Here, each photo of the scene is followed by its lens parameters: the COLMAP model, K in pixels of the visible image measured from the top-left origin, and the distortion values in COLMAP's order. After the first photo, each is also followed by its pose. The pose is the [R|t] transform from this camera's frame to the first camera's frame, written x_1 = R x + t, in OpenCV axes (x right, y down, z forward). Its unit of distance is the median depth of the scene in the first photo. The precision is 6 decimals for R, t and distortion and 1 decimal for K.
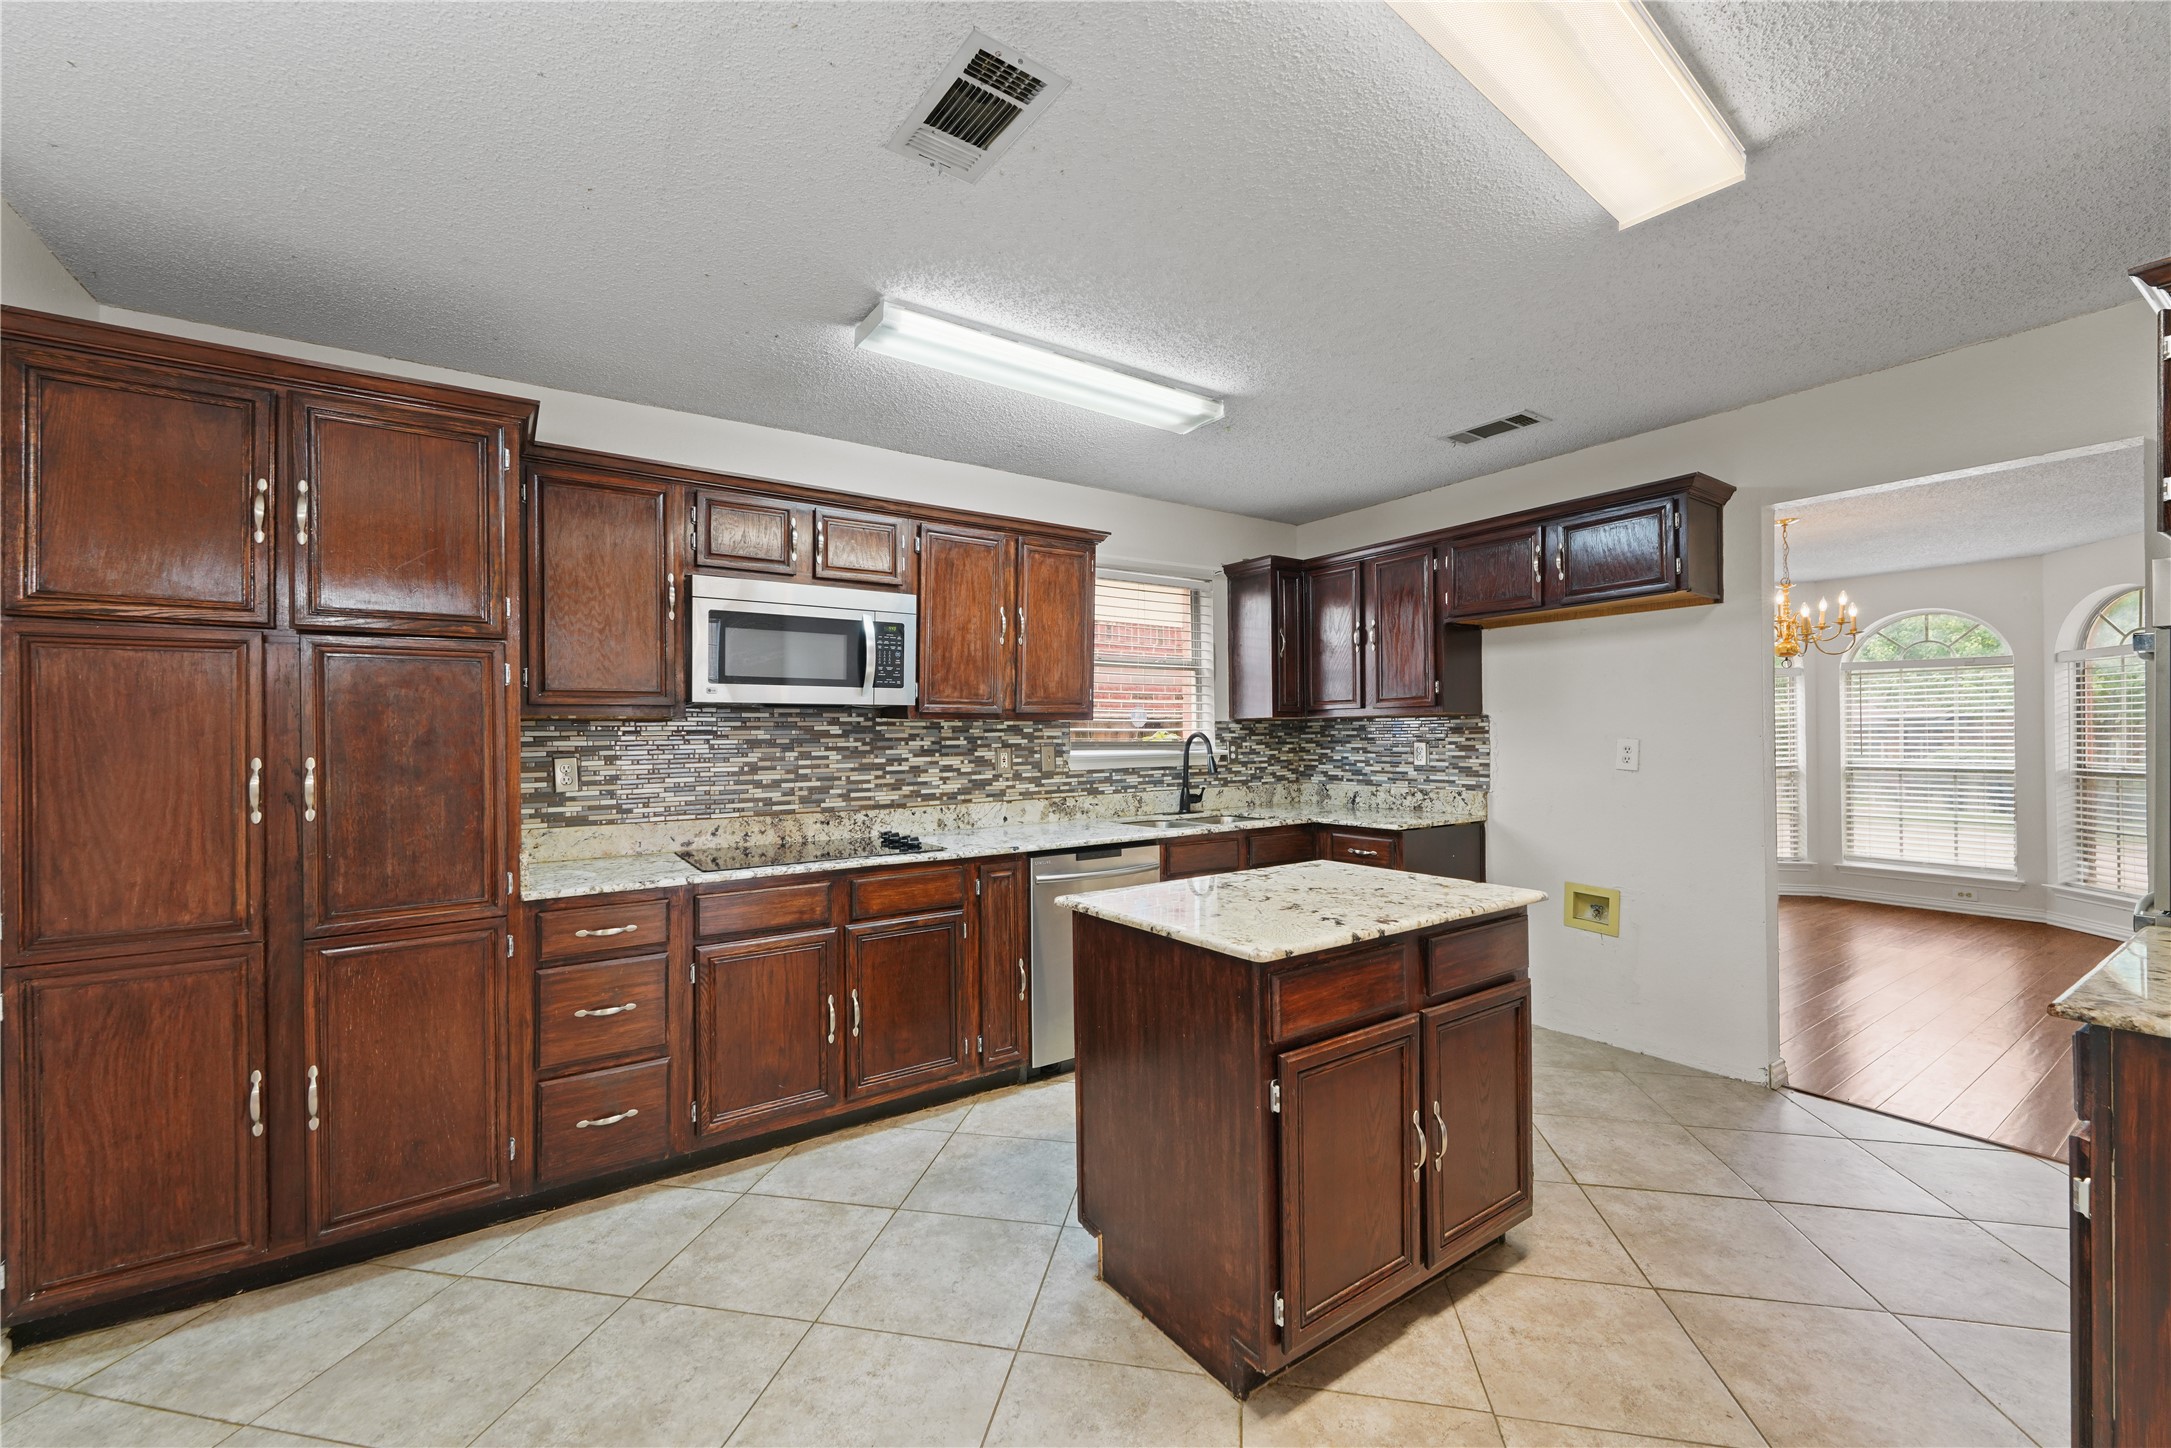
lens RADIAL K [[873.0, 0, 1072.3], [0, 873.0, 733.0], [0, 0, 1]] dist [0.011423, -0.002649]
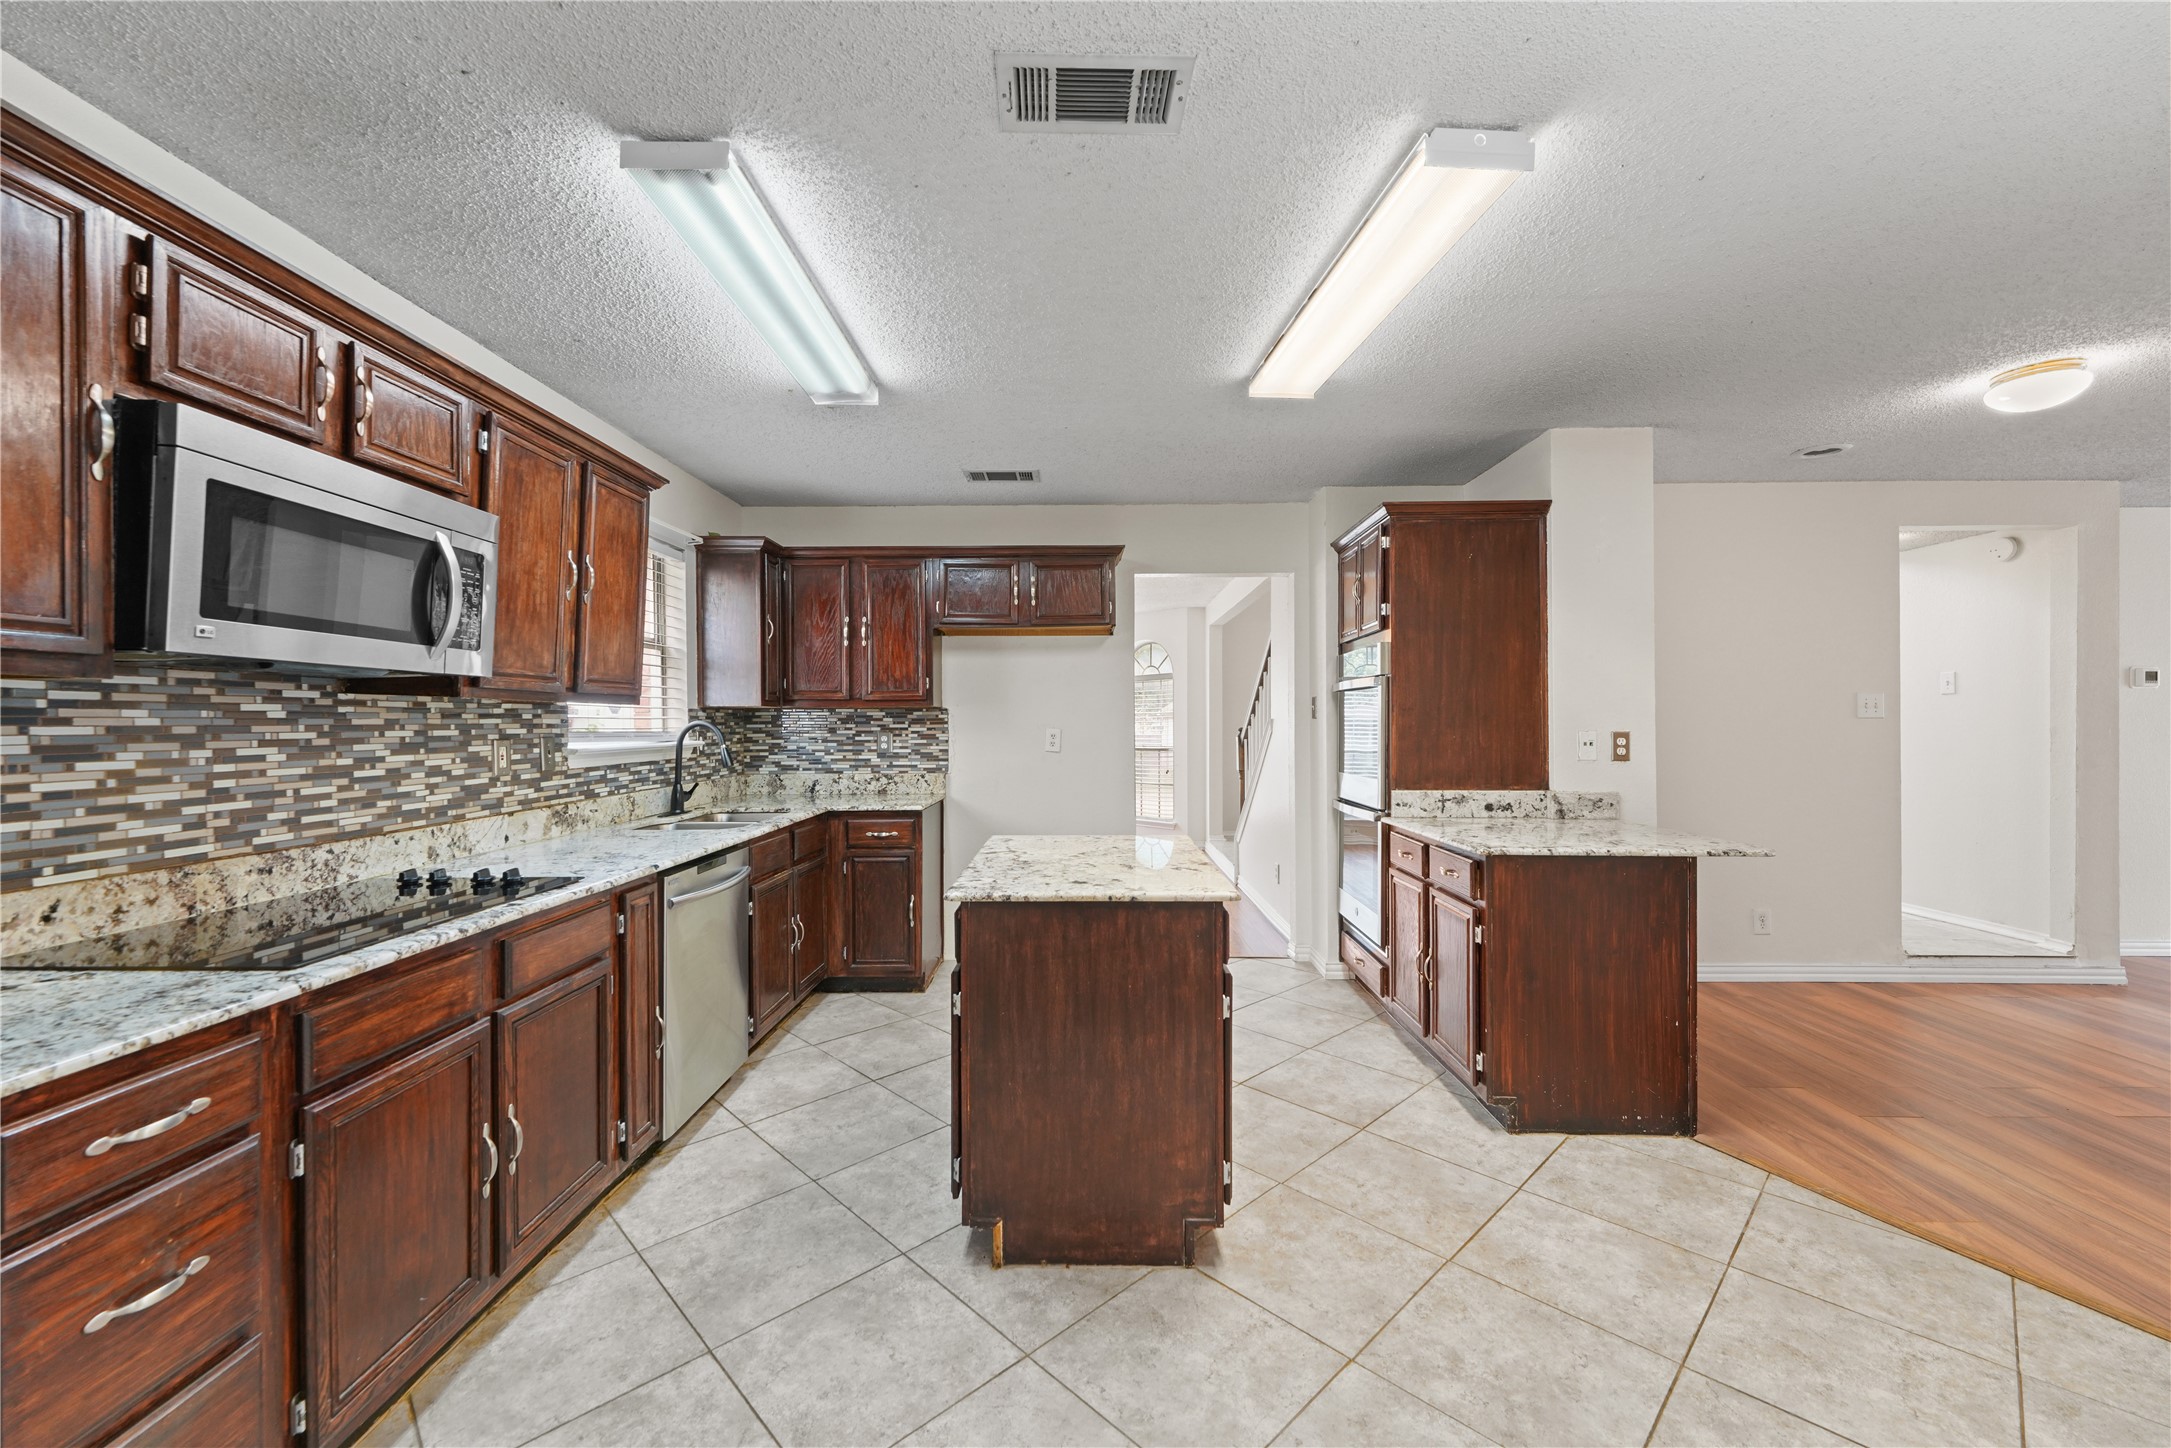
lens RADIAL K [[873.0, 0, 1065.6], [0, 873.0, 722.6], [0, 0, 1]] dist [0.011423, -0.002649]
pose [[0.564695, 0.007427, 0.825266, -0.459298], [-0.004674, 0.999972, -0.005800, 0.005181], [-0.825286, -0.000582, 0.564714, 0.227279]]
